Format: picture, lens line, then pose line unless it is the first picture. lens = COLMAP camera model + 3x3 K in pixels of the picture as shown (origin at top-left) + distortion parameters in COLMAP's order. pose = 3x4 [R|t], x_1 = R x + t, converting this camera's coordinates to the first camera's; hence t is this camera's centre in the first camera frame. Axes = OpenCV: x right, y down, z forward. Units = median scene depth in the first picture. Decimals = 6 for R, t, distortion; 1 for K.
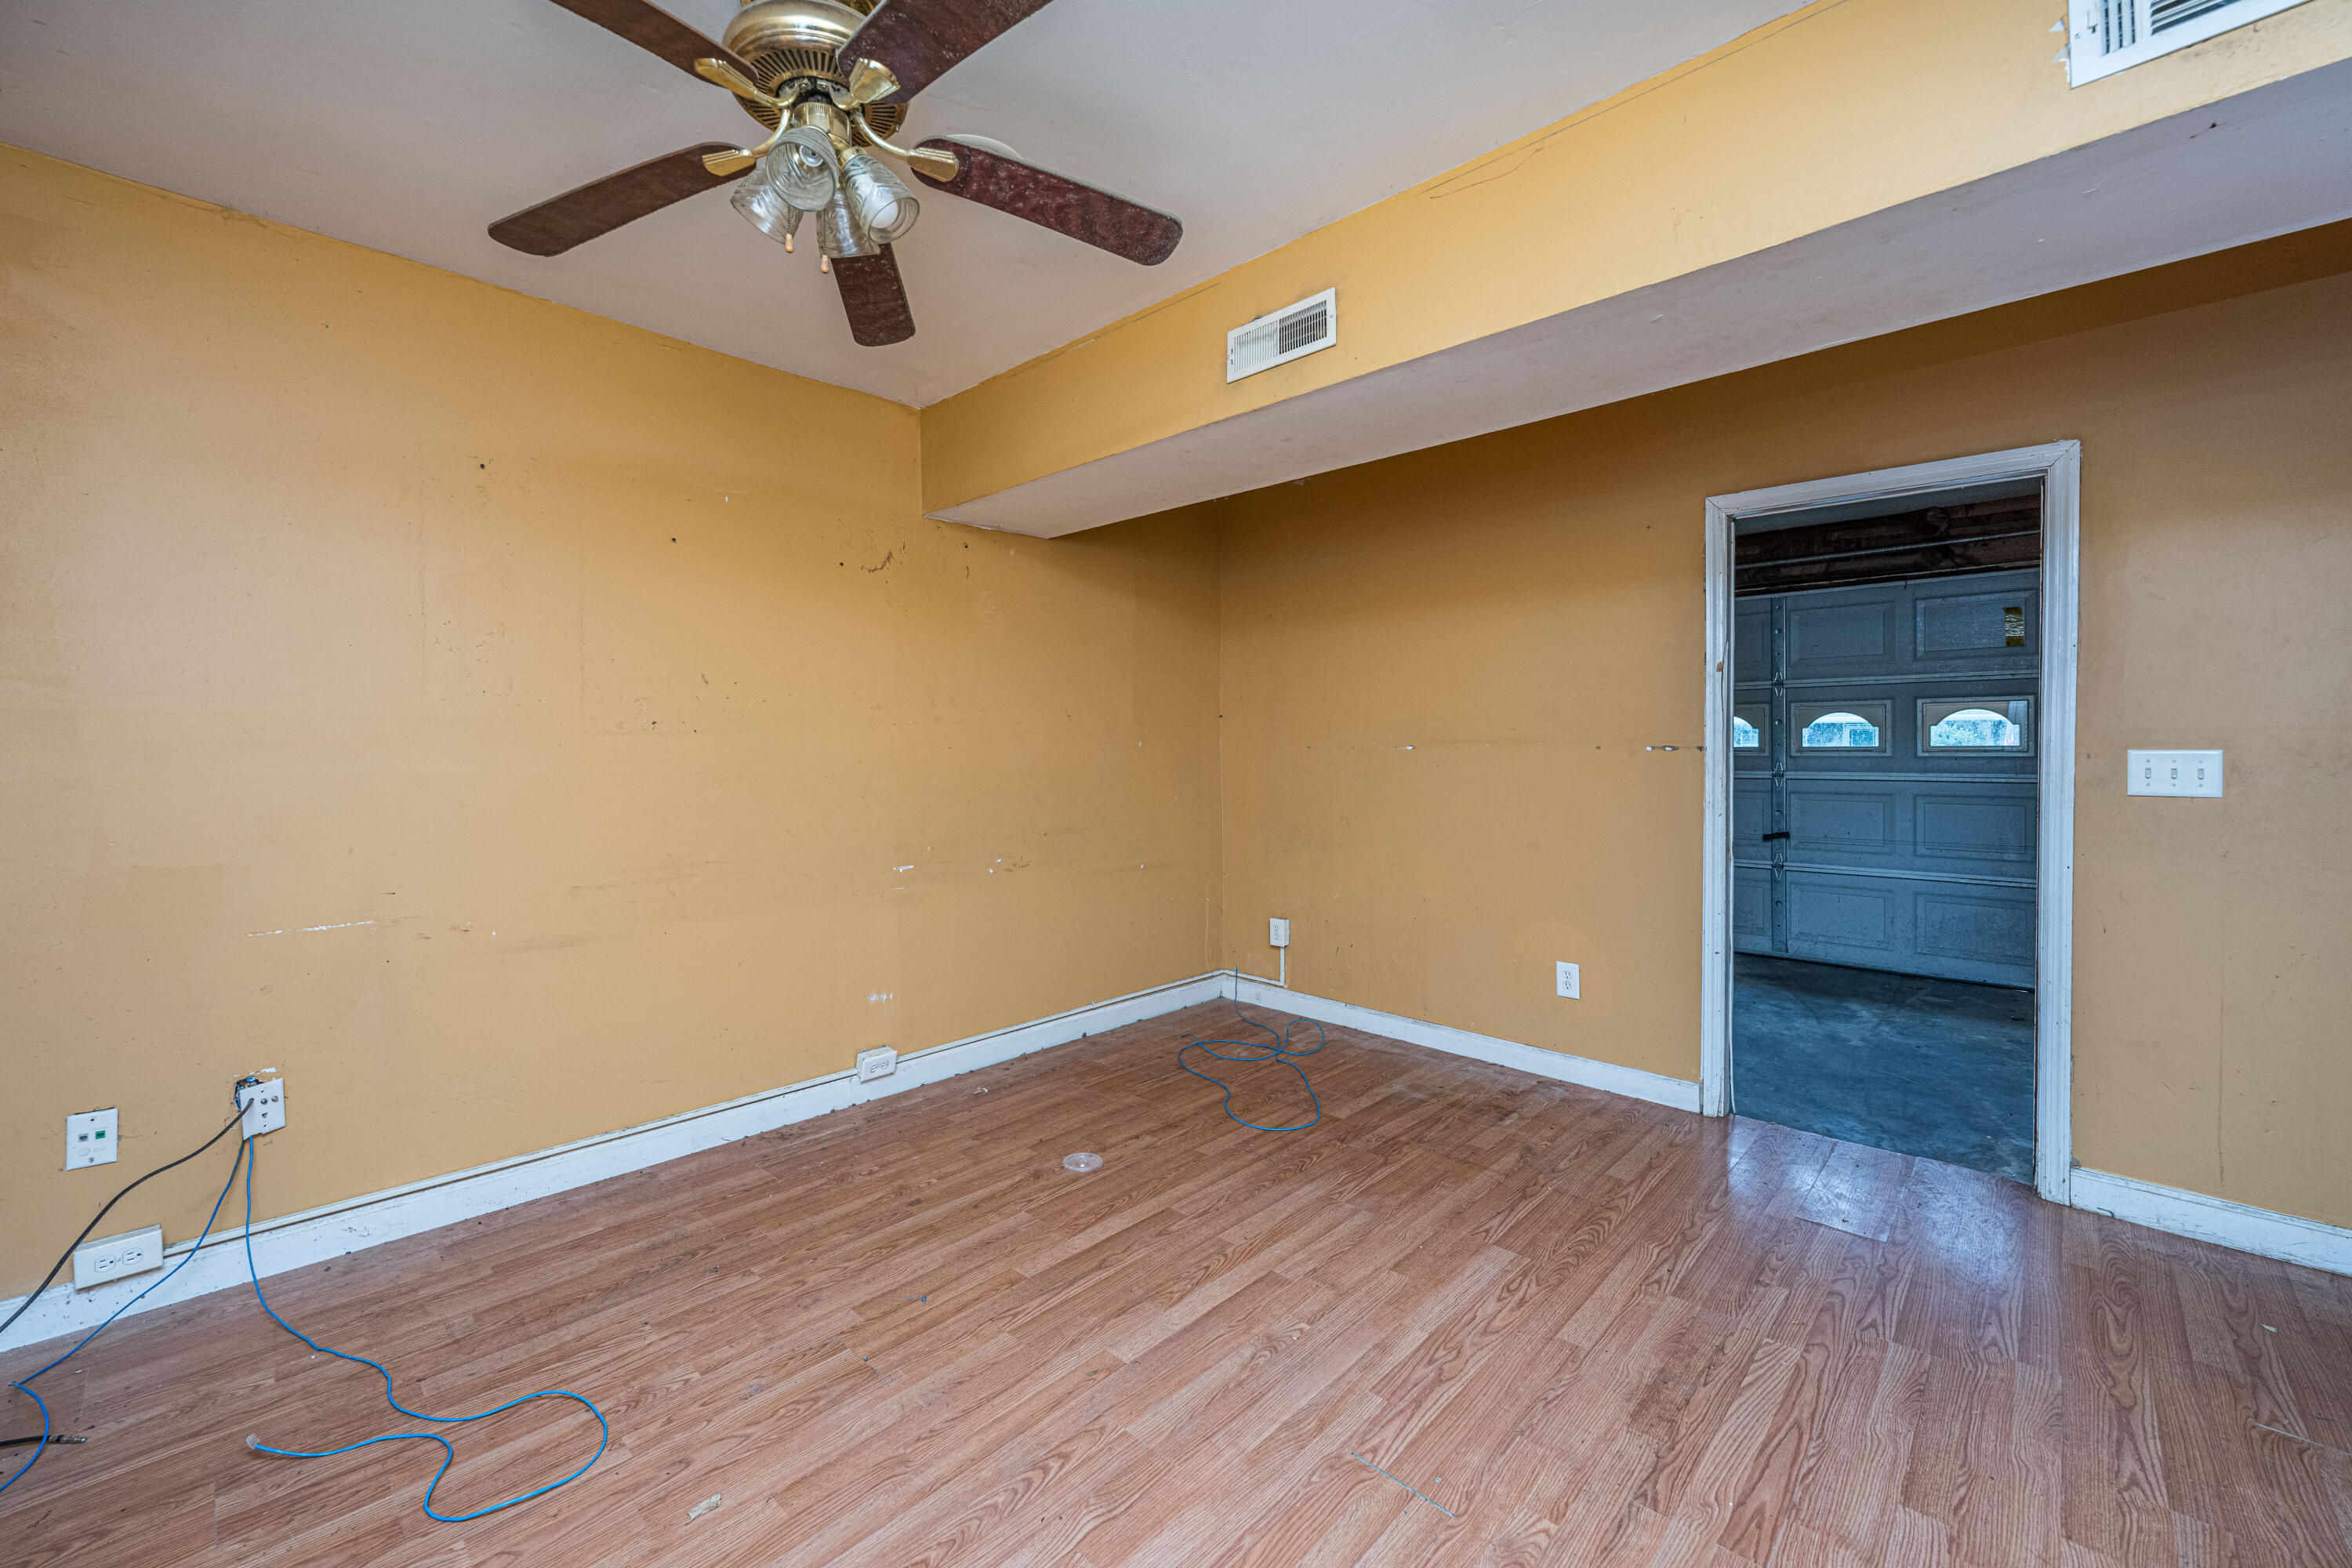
lens RADIAL K [[937.2, 0, 1187.0], [0, 937.2, 770.8], [0, 0, 1]] dist [0.000631, 0.000231]
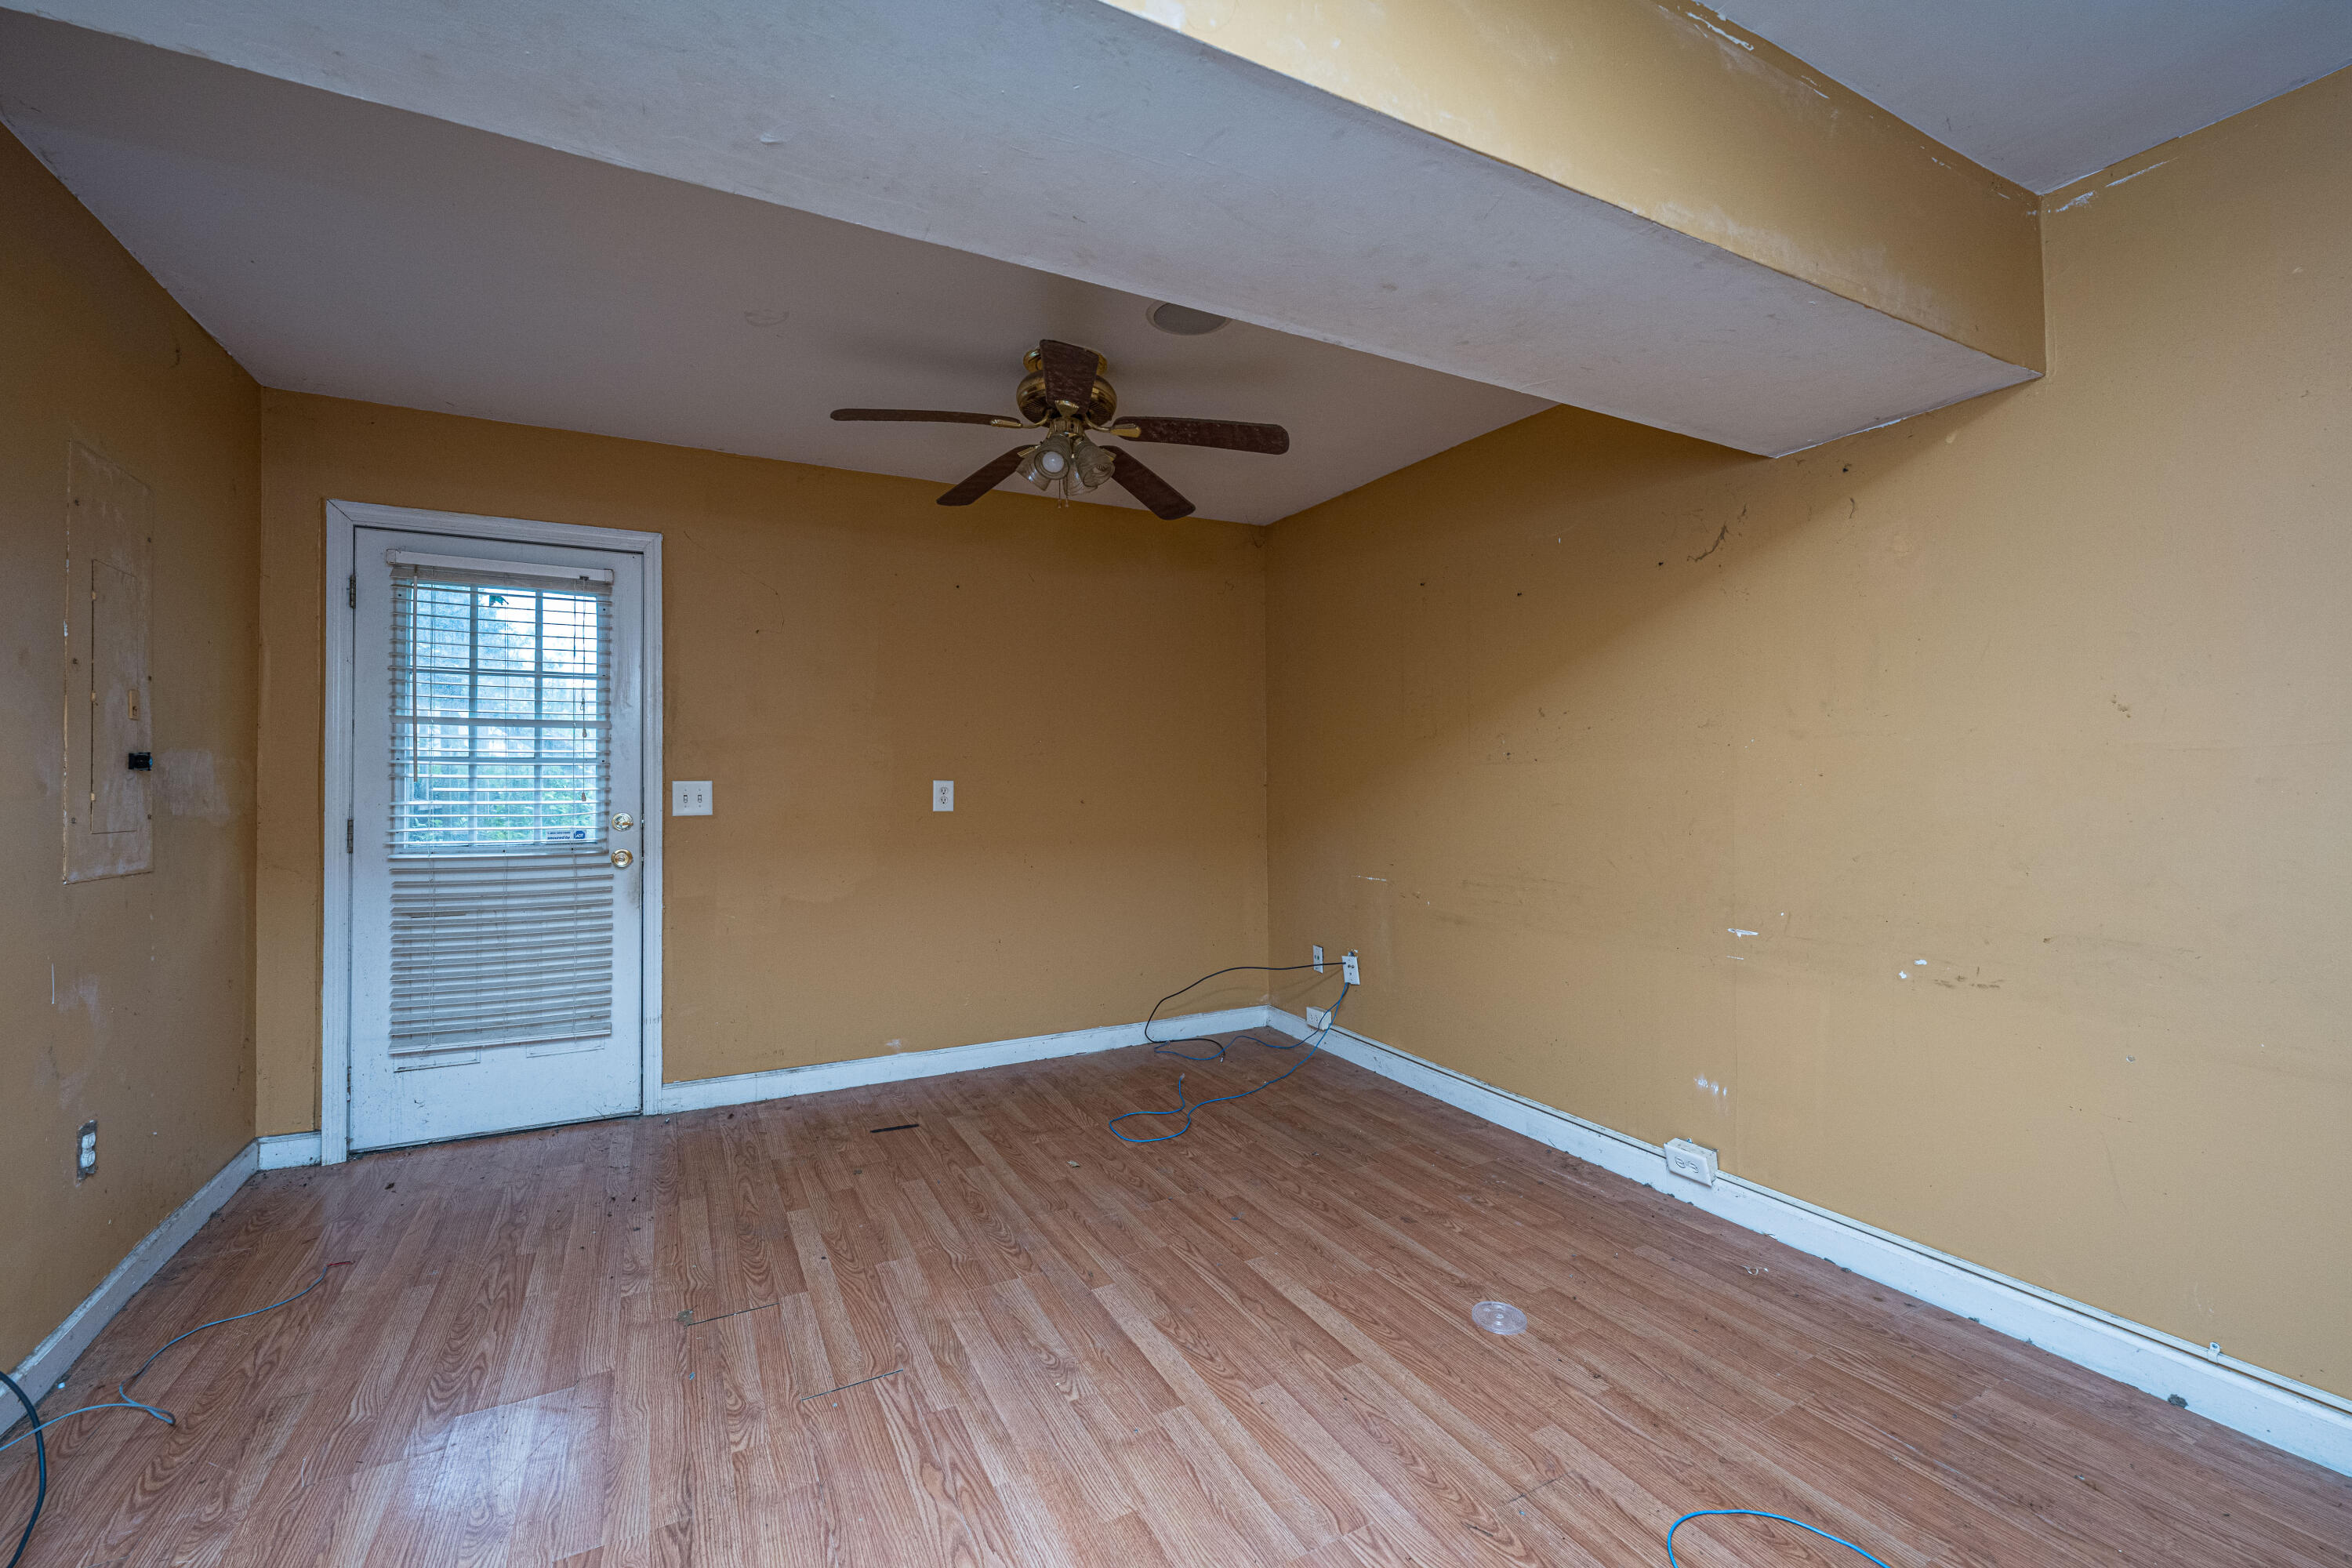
lens RADIAL K [[937.2, 0, 1182.3], [0, 937.2, 778.0], [0, 0, 1]] dist [0.000631, 0.000231]
pose [[-0.305914, 0.001650, -0.952058, 0.750534], [-0.022602, 0.999704, 0.008995, -0.024991], [0.951791, 0.024270, -0.305786, 1.055964]]
